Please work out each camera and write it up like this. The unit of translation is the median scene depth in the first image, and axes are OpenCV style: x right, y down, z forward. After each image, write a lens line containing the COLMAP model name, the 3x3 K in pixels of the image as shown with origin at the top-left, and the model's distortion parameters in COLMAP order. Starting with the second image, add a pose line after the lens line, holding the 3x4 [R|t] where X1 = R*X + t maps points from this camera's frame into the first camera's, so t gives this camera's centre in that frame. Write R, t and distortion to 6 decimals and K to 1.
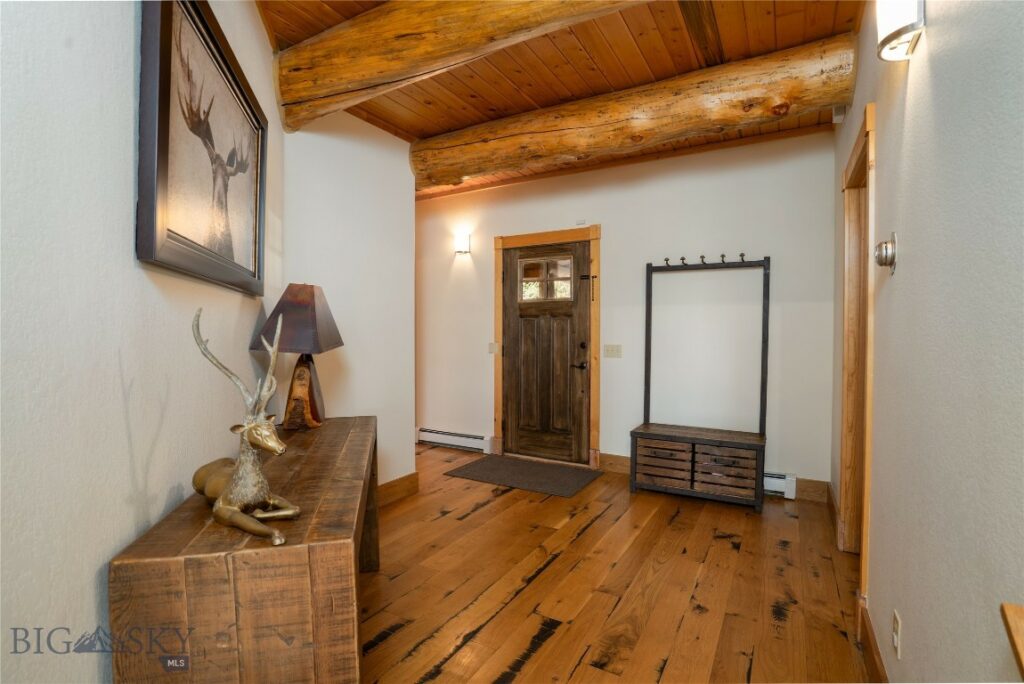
lens RADIAL K [[485.4, 0, 512.0], [0, 485.4, 342.0], [0, 0, 1]] dist [-0.056849, 0.024836]
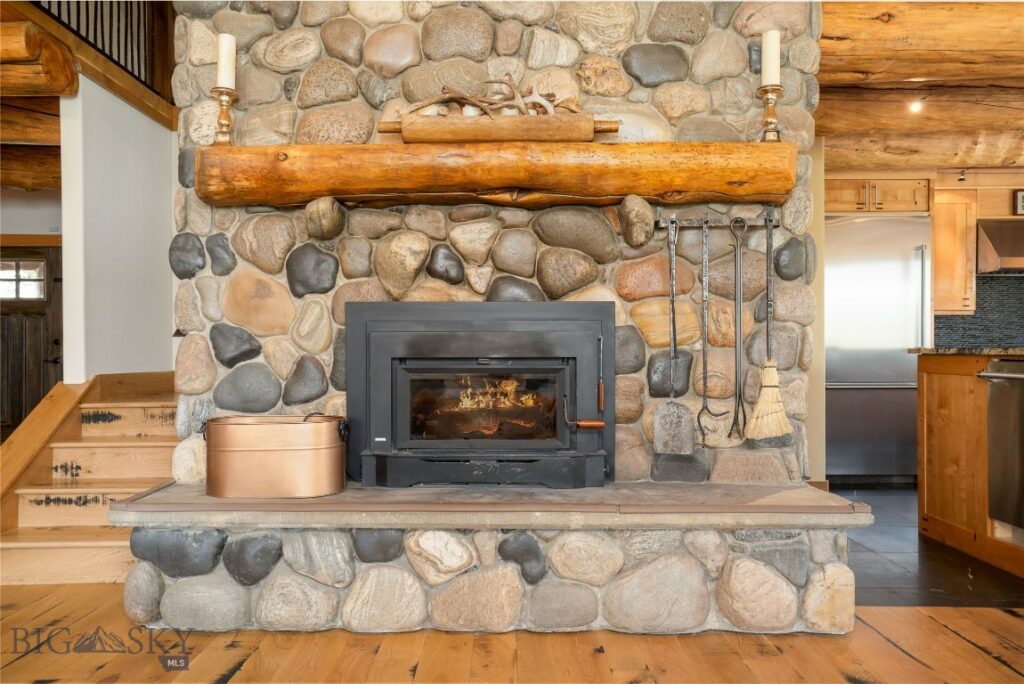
lens RADIAL K [[767.2, 0, 512.0], [0, 767.2, 342.0], [0, 0, 1]] dist [0.033116, 0.002265]
pose [[0.862277, -0.003512, 0.506425, 0.144914], [0.014162, 0.999752, -0.017180, 0.051708], [-0.506239, 0.021986, 0.862113, -1.024509]]
